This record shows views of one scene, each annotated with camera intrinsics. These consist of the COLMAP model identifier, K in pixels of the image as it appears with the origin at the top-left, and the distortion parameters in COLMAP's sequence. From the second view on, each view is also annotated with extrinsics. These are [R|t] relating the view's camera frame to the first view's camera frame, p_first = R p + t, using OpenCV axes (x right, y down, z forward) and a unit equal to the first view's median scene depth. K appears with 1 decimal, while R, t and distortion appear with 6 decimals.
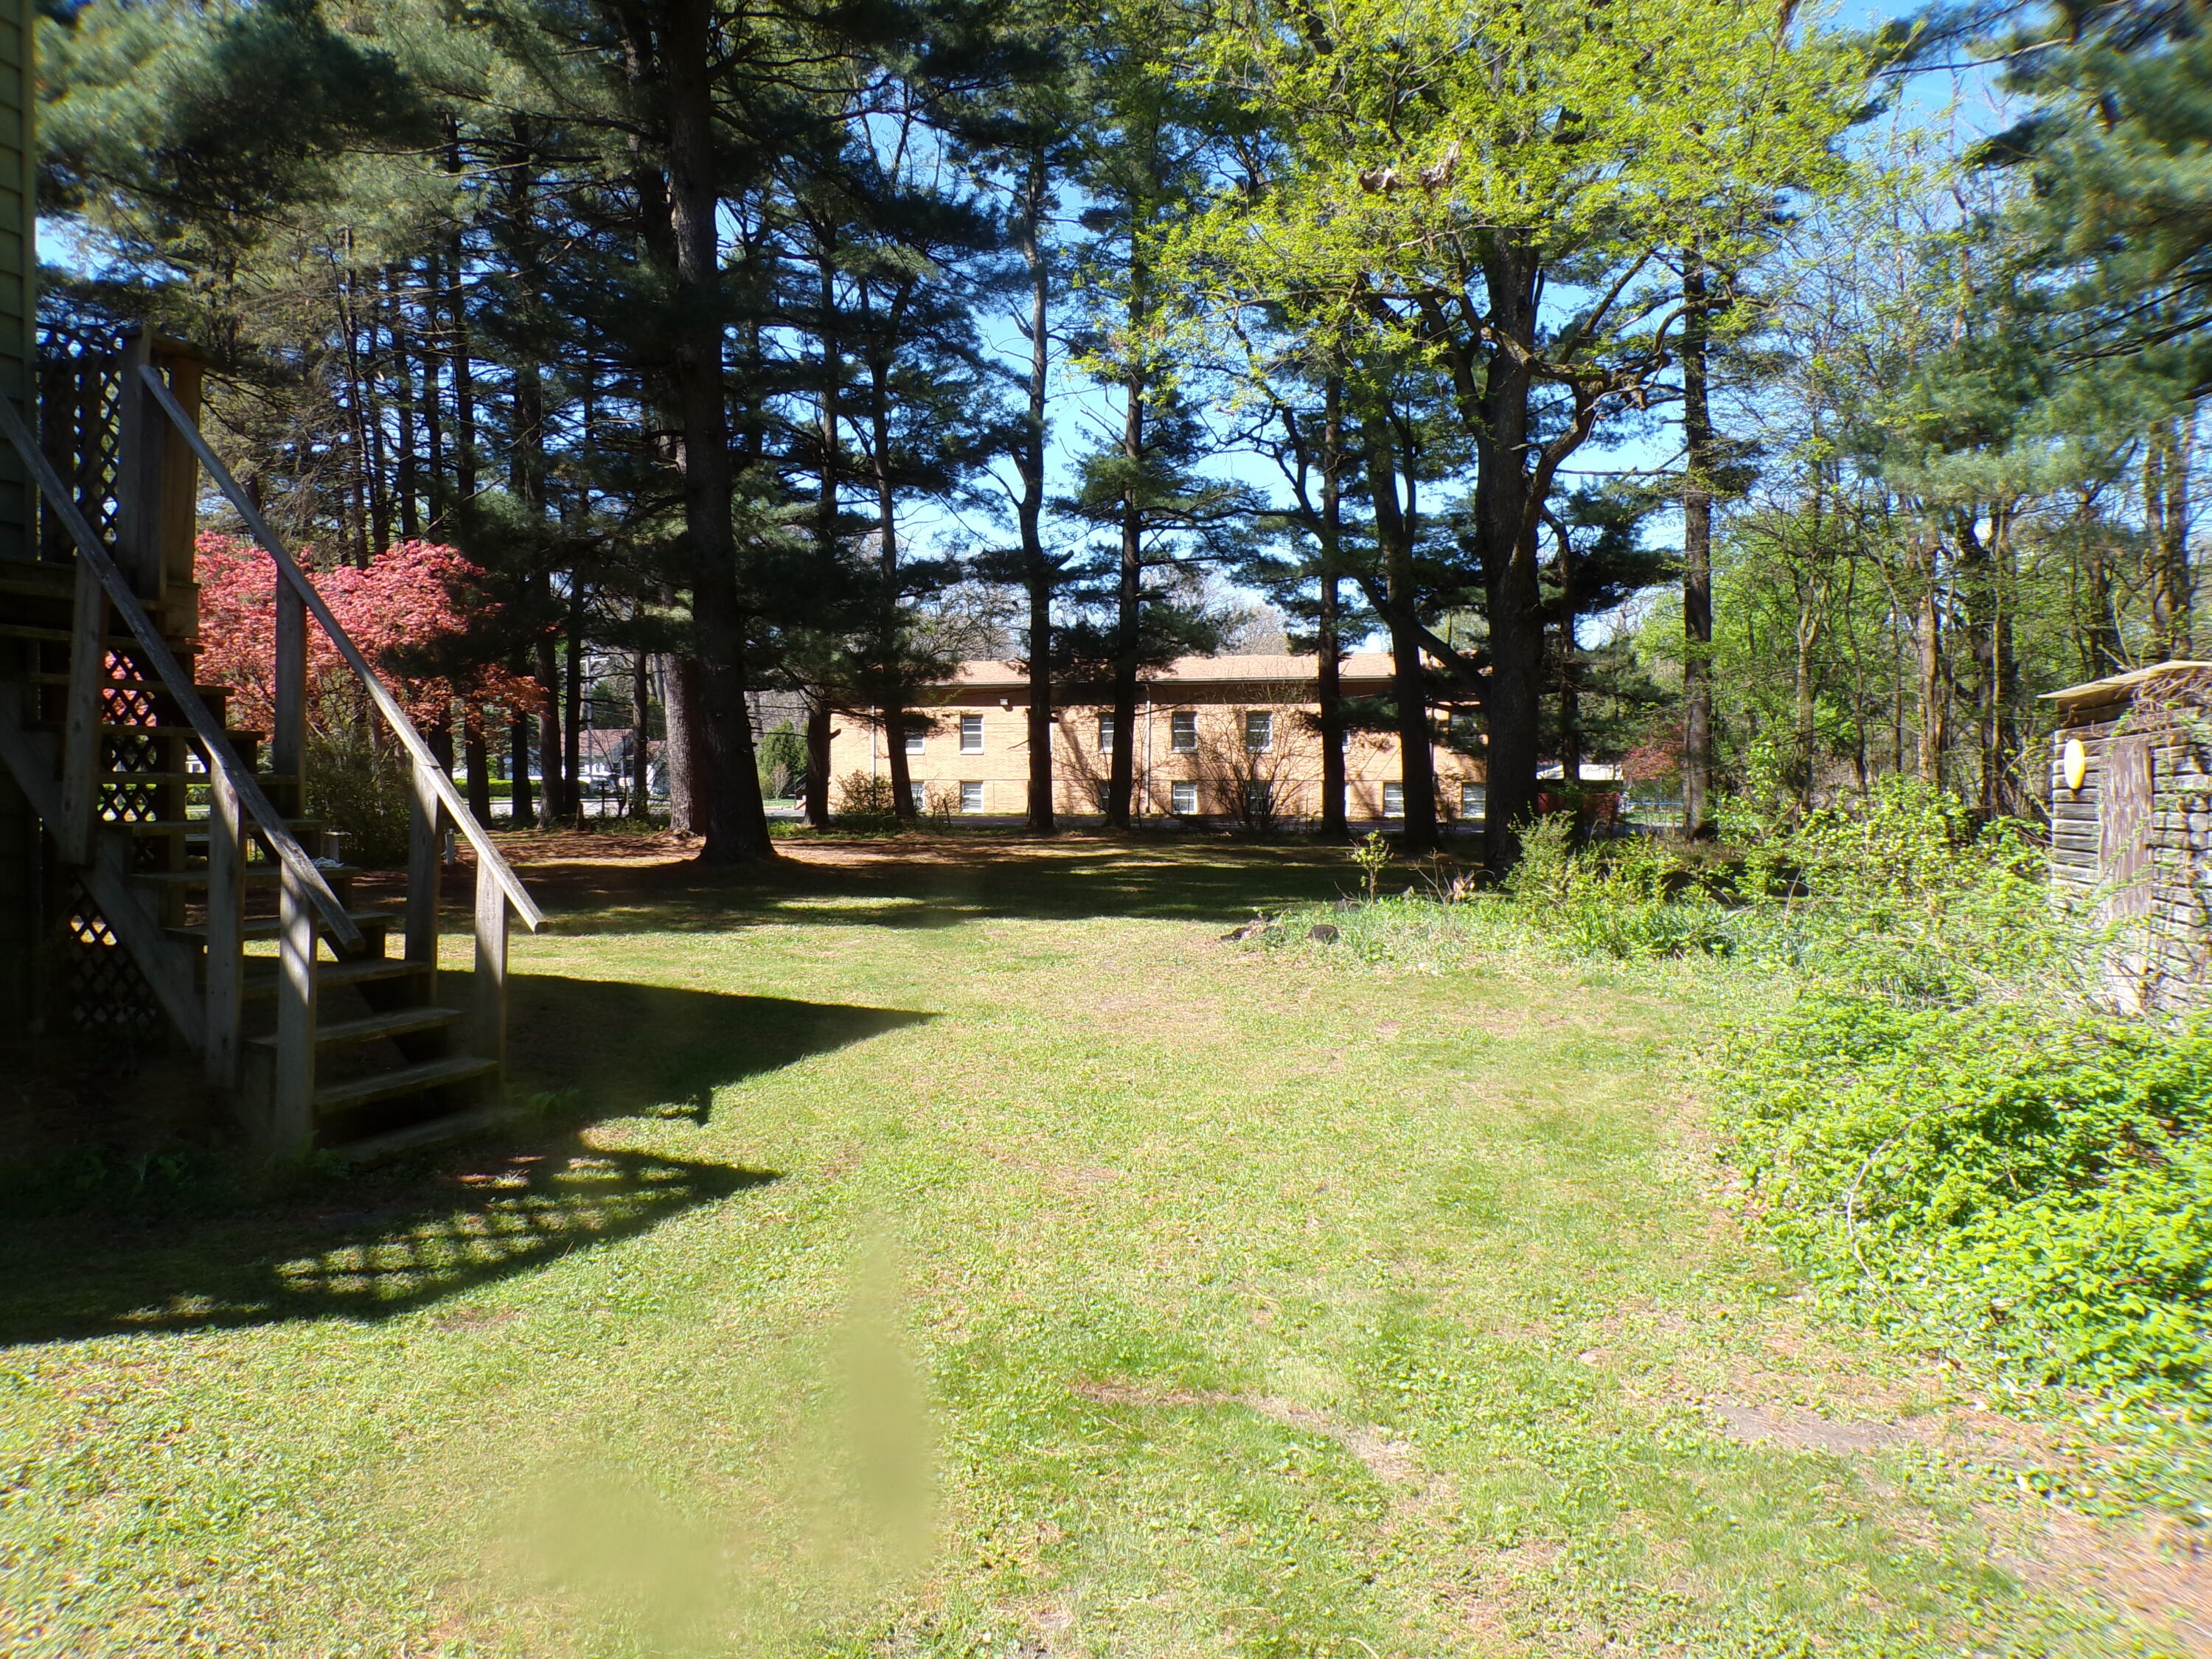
lens RADIAL K [[1490.9, 0, 1112.8], [0, 1490.9, 828.5], [0, 0, 1]] dist [-0.053533, 0.027866]
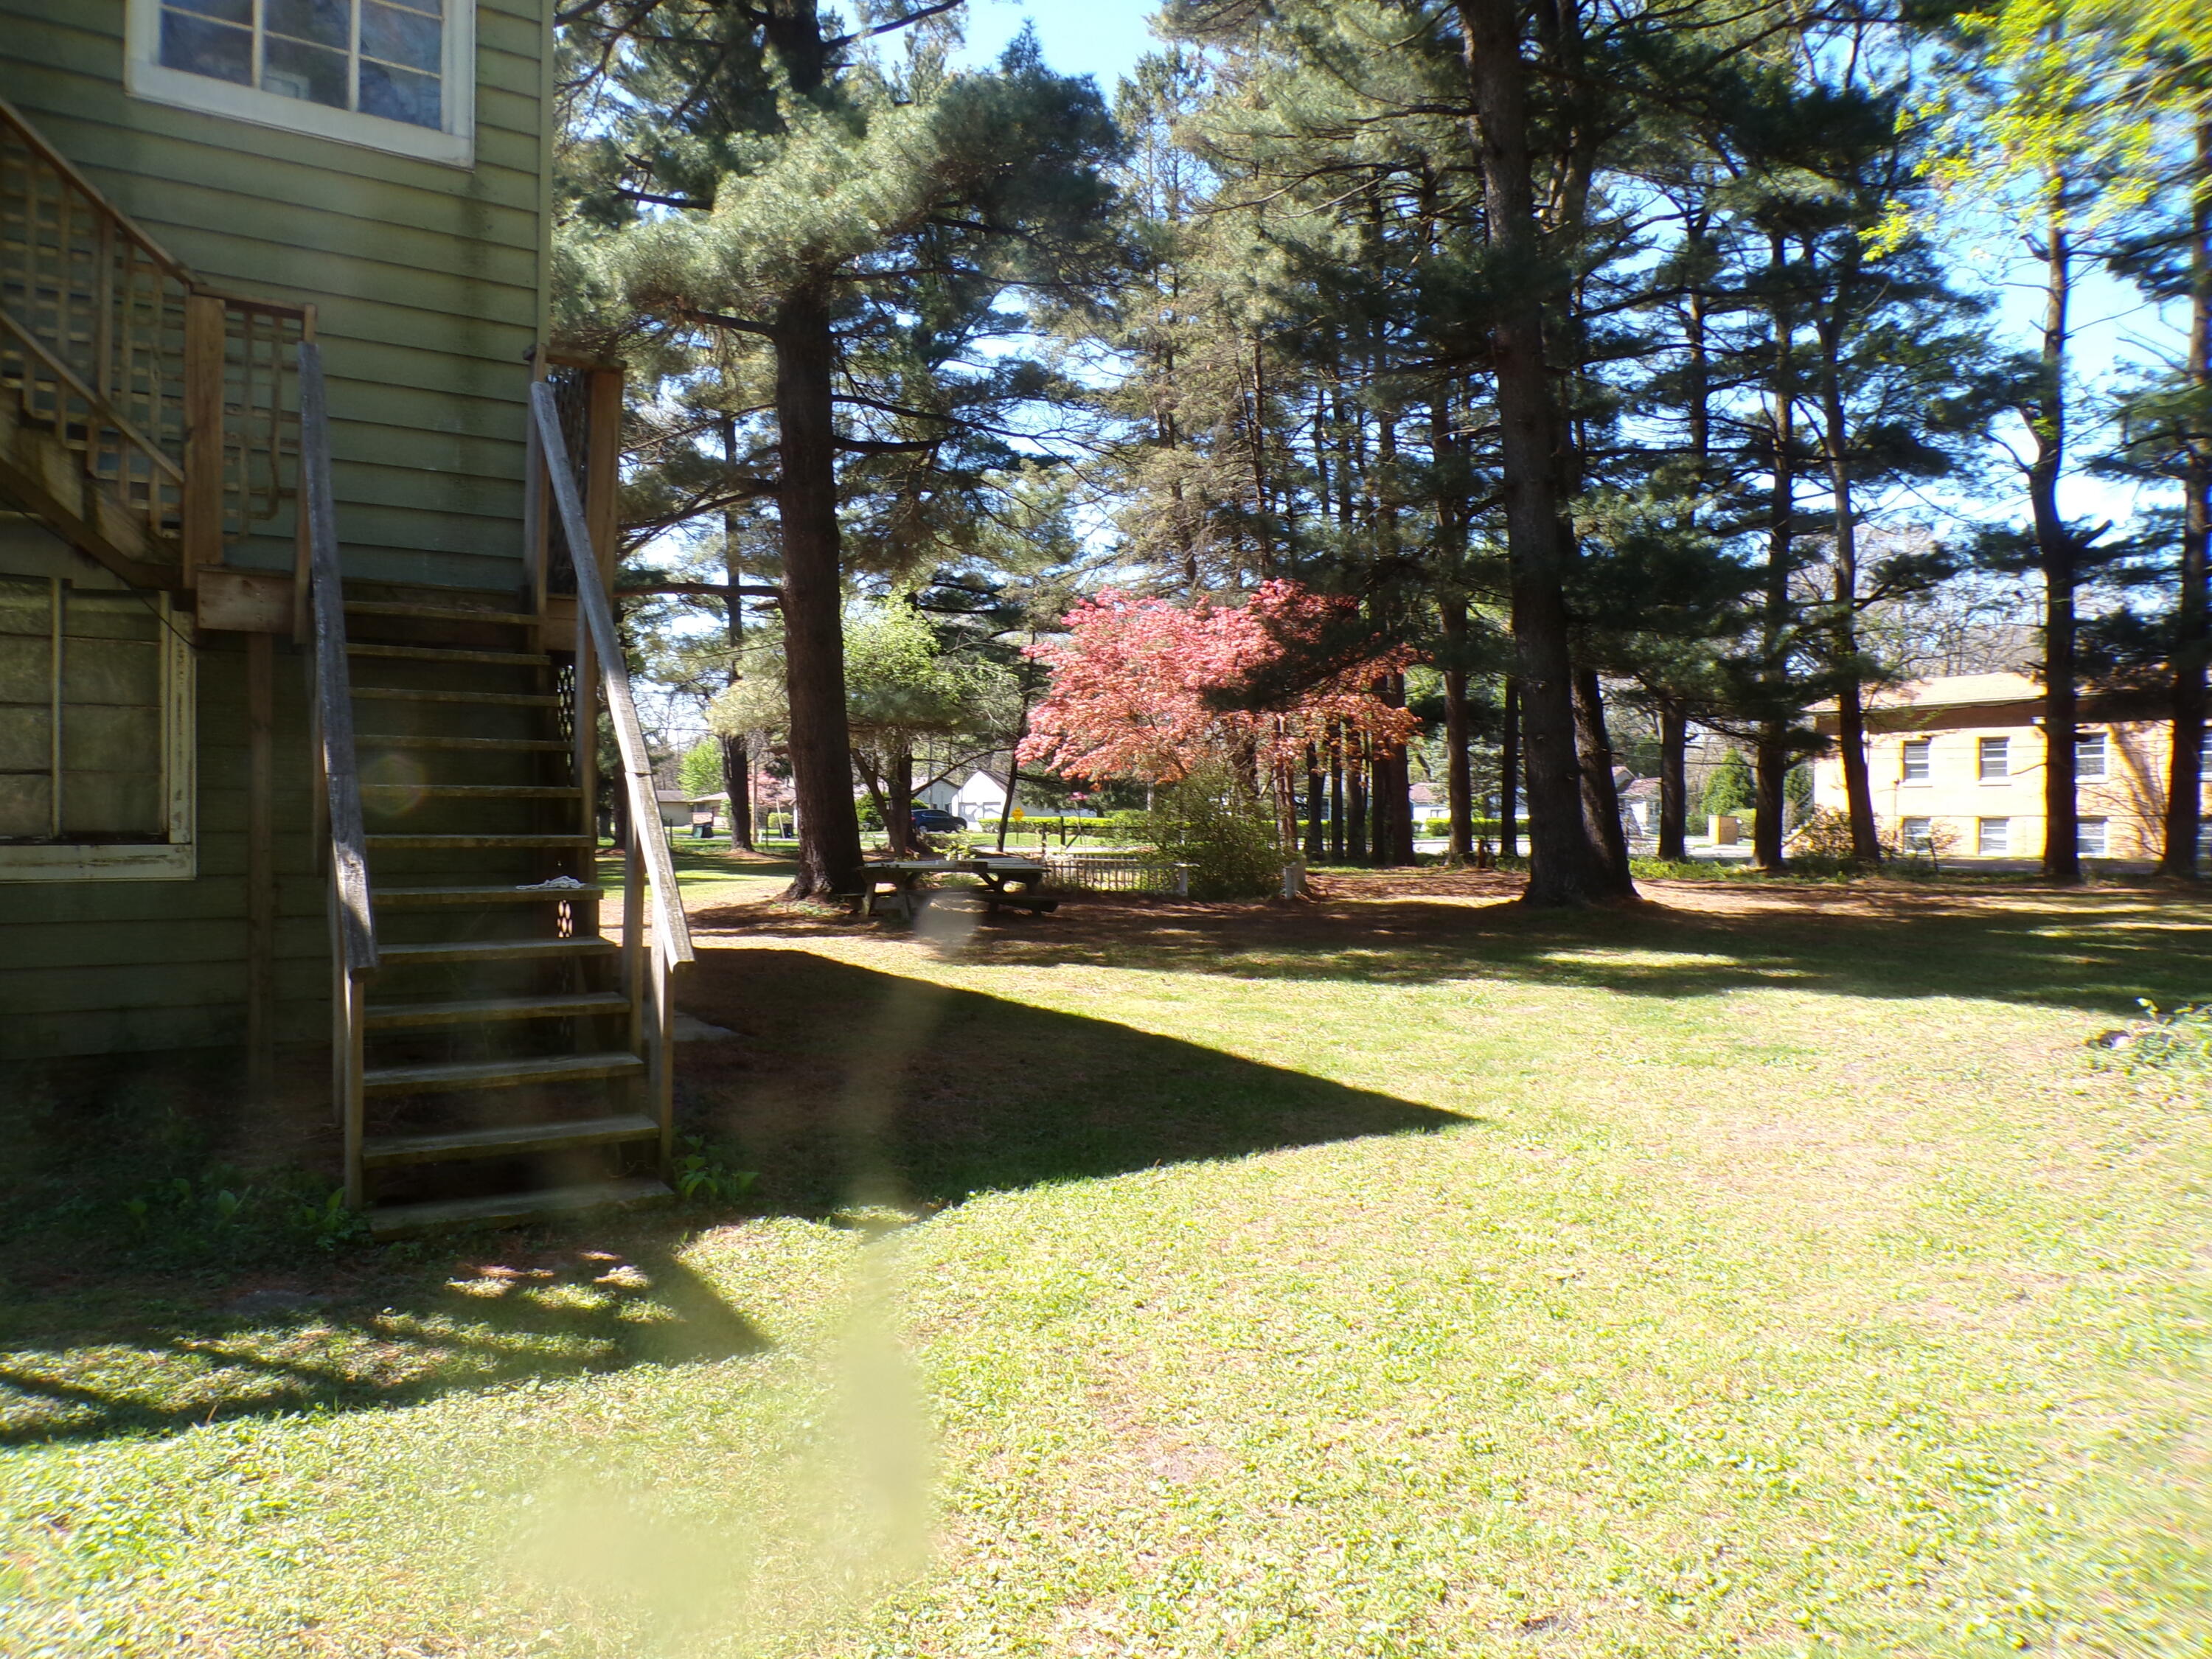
lens RADIAL K [[1490.9, 0, 1086.8], [0, 1490.9, 839.0], [0, 0, 1]] dist [-0.053533, 0.027866]
pose [[0.774510, 0.005002, -0.632542, 0.042102], [-0.017808, 0.999745, -0.013898, 0.000409], [0.632311, 0.022029, 0.774401, 0.070824]]
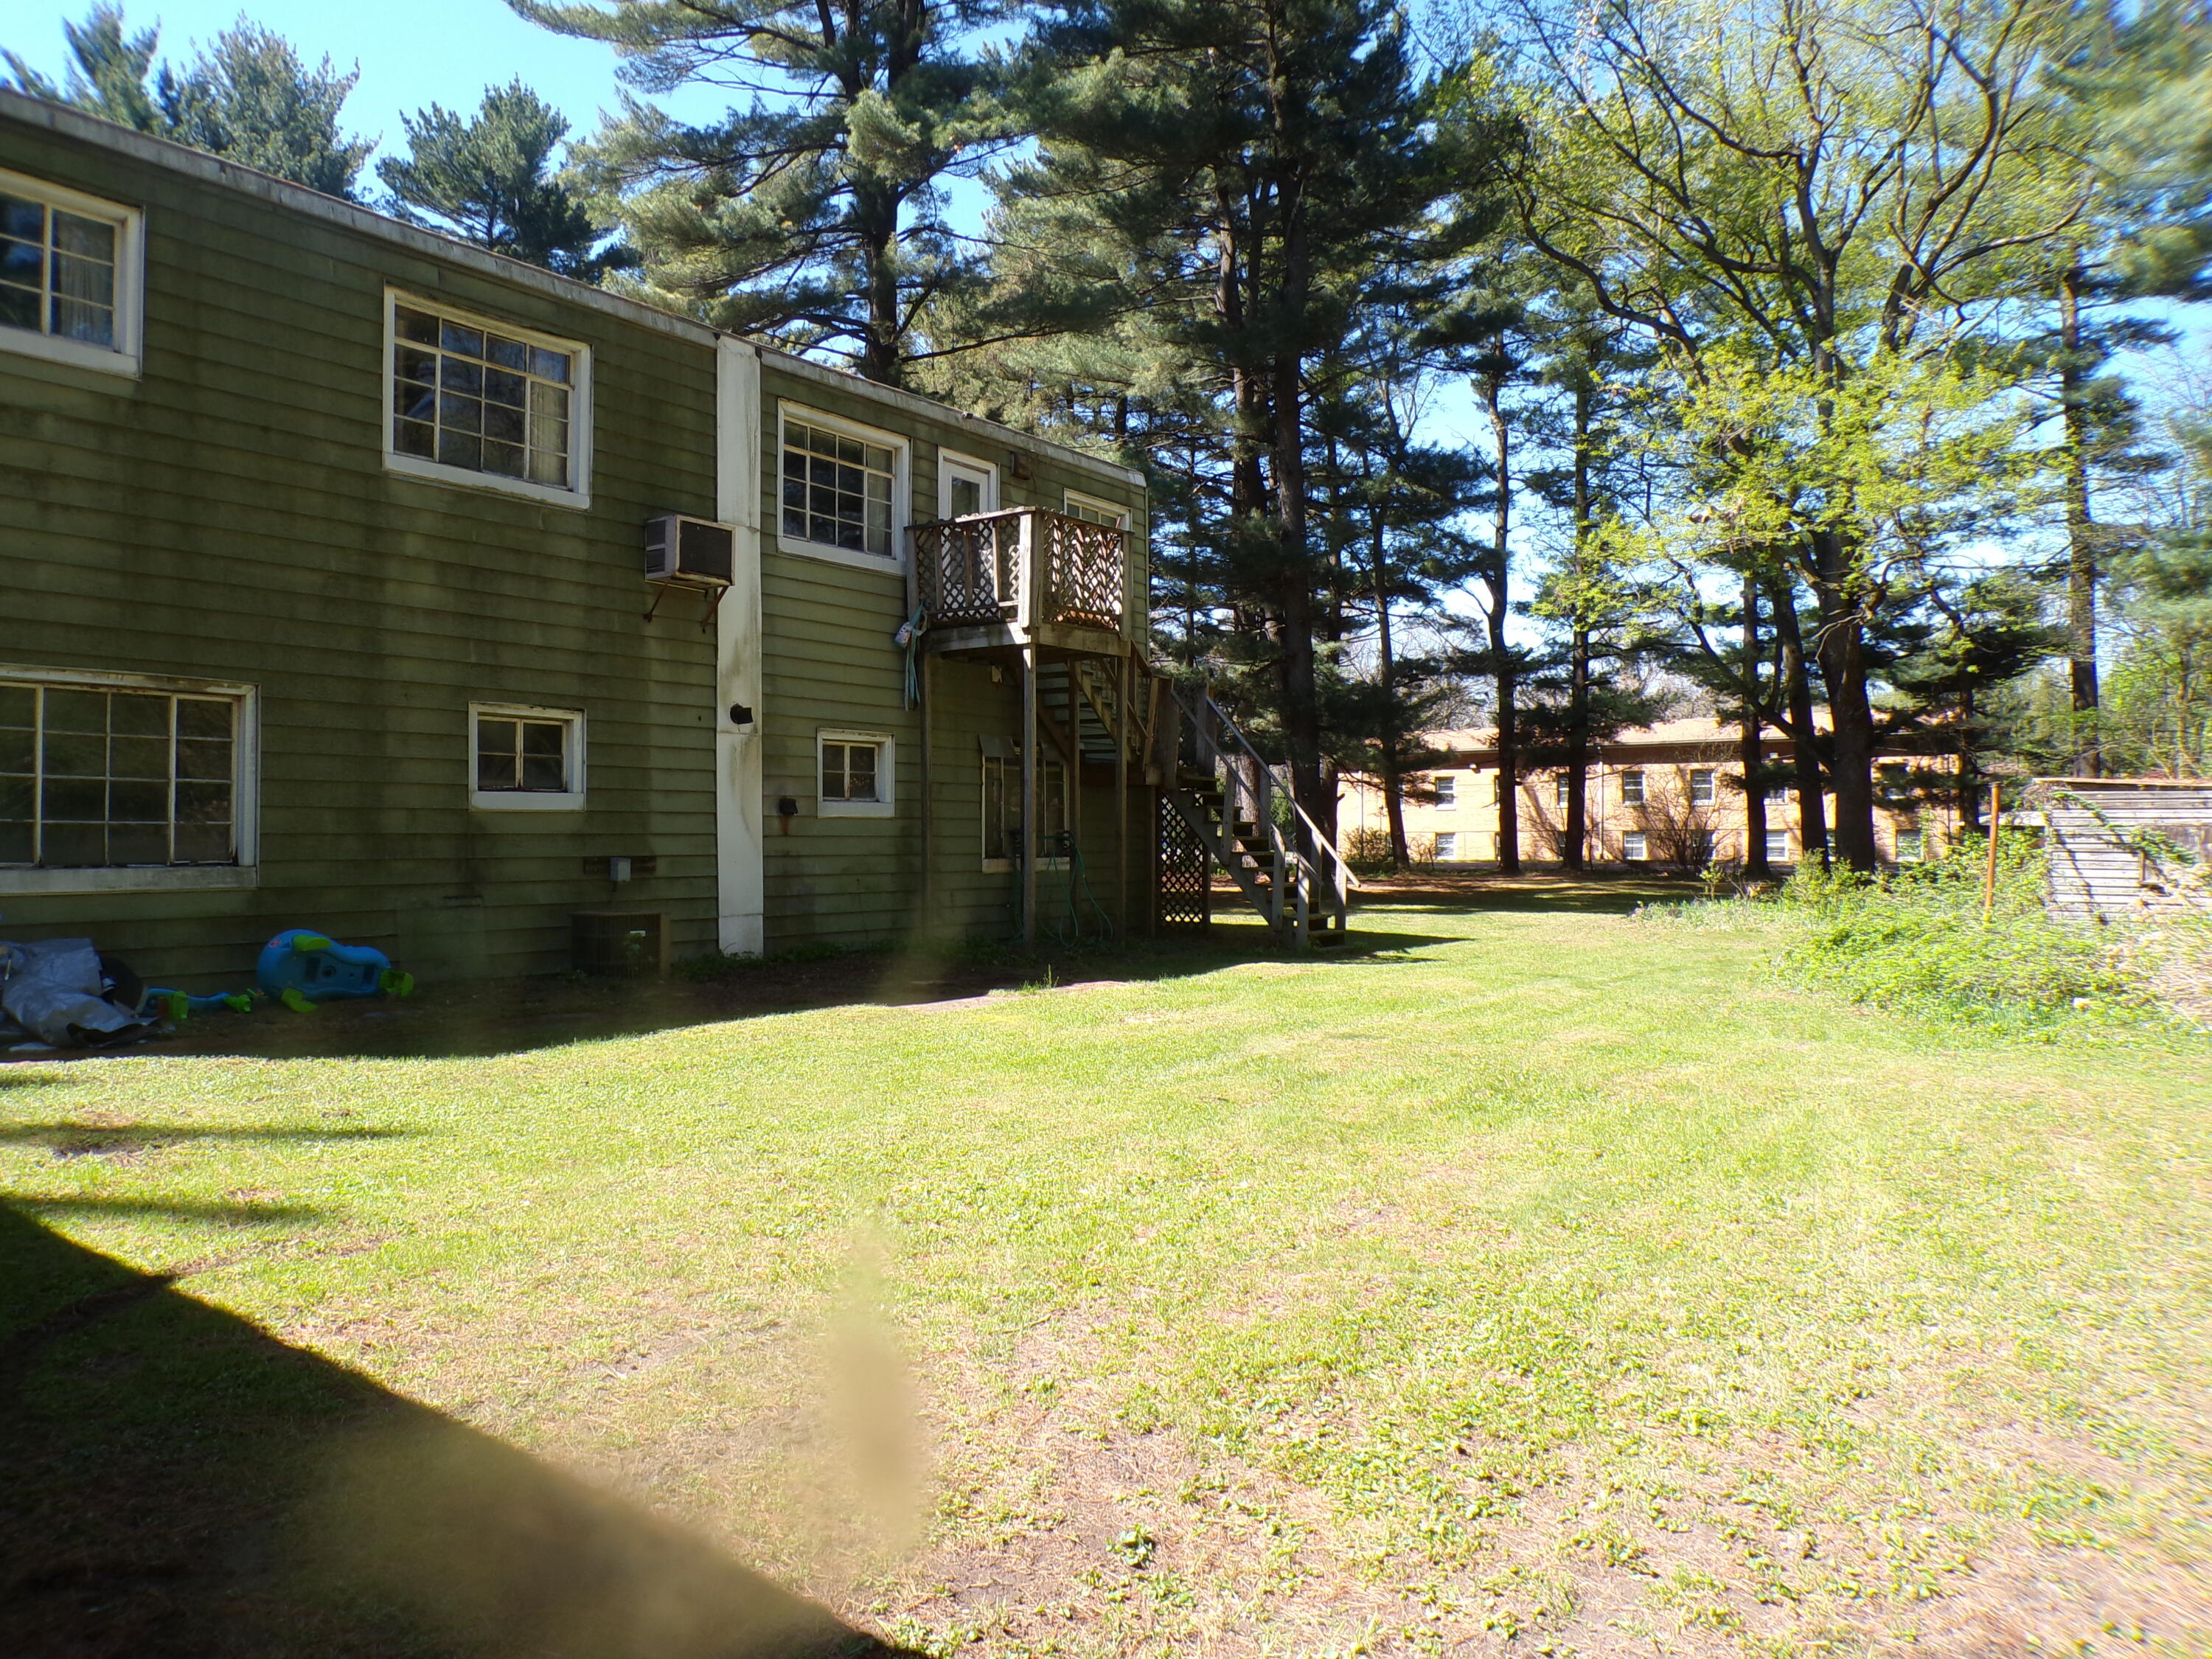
lens RADIAL K [[1490.9, 0, 1089.1], [0, 1490.9, 840.4], [0, 0, 1]] dist [-0.053533, 0.027866]
pose [[0.950073, -0.010080, -0.311864, 0.006046], [0.001747, 0.999634, -0.026989, 0.007482], [0.312022, 0.025097, 0.949743, -0.290368]]
